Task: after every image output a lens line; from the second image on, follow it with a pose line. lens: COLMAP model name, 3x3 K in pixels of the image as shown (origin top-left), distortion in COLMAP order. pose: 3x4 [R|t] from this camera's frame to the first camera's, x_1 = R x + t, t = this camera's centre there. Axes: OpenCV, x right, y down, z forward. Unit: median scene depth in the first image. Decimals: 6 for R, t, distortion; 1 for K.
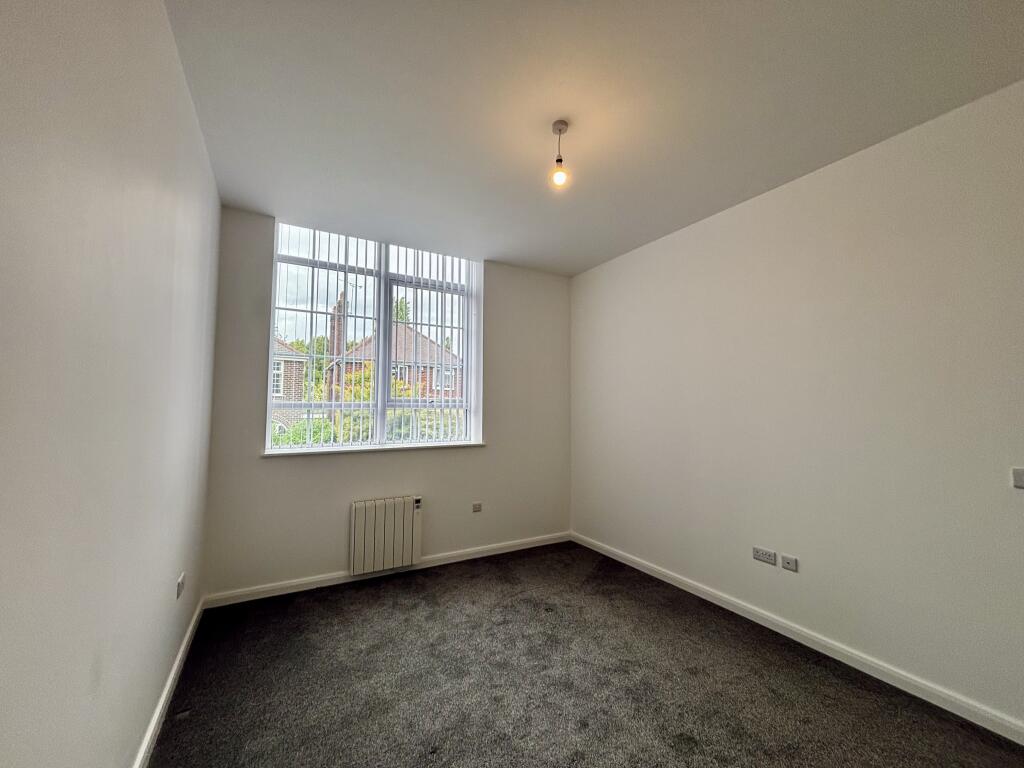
lens RADIAL K [[407.6, 0, 512.0], [0, 407.6, 384.0], [0, 0, 1]] dist [0.002172, -0.000178]
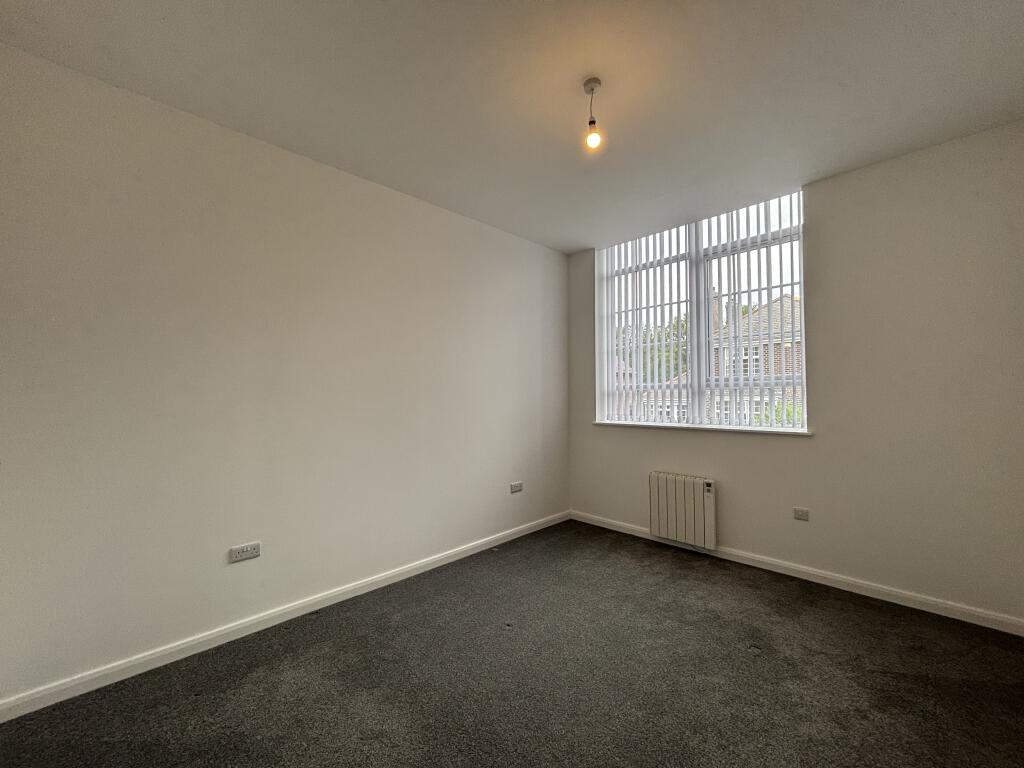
lens RADIAL K [[407.6, 0, 512.0], [0, 407.6, 384.0], [0, 0, 1]] dist [0.002172, -0.000178]
pose [[0.275245, -0.030793, -0.960881, 0.572540], [0.073404, 0.997242, -0.010932, 0.028238], [0.958568, -0.067524, 0.276746, 0.309749]]
